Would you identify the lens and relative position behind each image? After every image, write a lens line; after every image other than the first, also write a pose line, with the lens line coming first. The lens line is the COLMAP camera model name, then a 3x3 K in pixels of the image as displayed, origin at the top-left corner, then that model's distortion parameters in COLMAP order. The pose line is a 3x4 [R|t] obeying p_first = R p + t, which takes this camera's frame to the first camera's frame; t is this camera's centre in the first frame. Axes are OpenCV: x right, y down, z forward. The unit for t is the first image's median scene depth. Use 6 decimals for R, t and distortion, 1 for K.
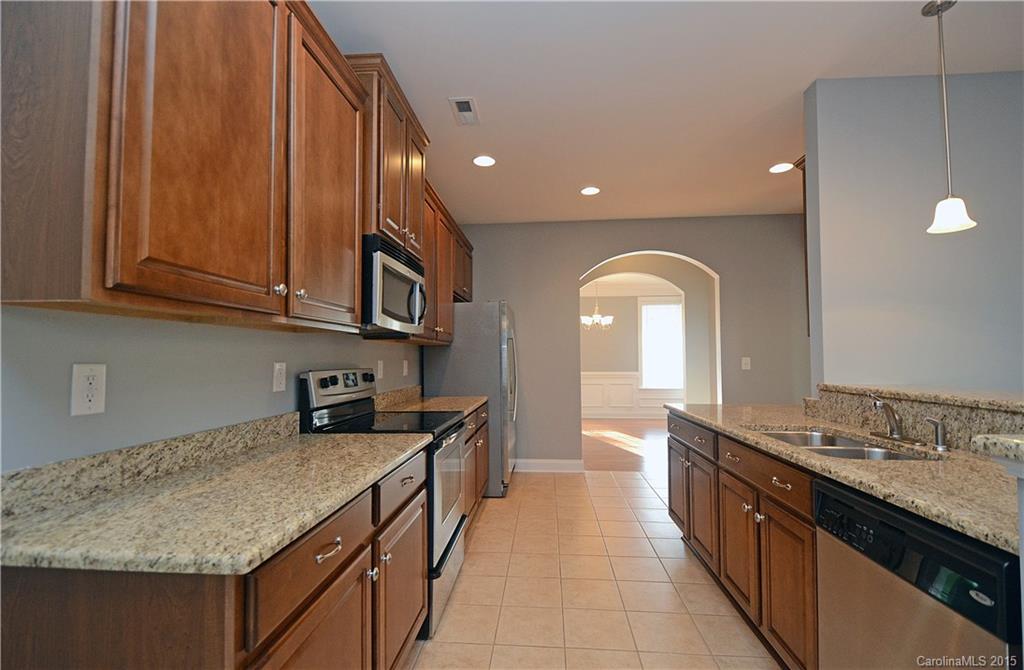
lens RADIAL K [[445.3, 0, 508.9], [0, 445.3, 338.3], [0, 0, 1]] dist [0.021086, -0.000321]
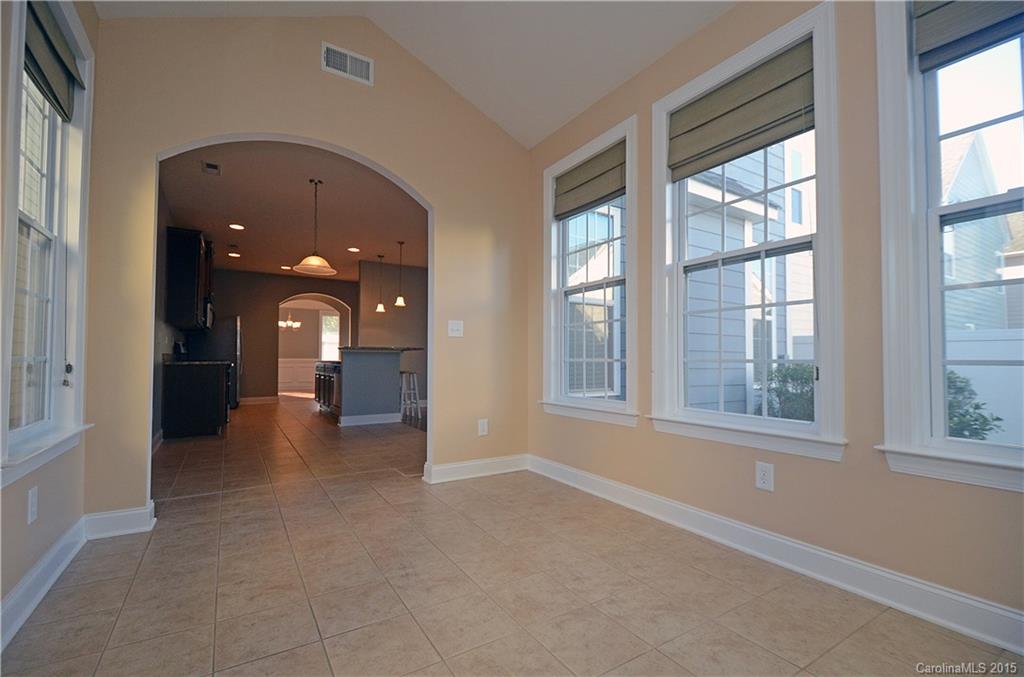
lens RADIAL K [[444.5, 0, 511.0], [0, 444.5, 347.3], [0, 0, 1]] dist [-0.000970, -0.000694]
pose [[0.800157, 0.020046, 0.599456, -0.132923], [-0.029611, 0.999543, 0.006101, 0.010785], [-0.599059, -0.022632, 0.800385, -0.815342]]
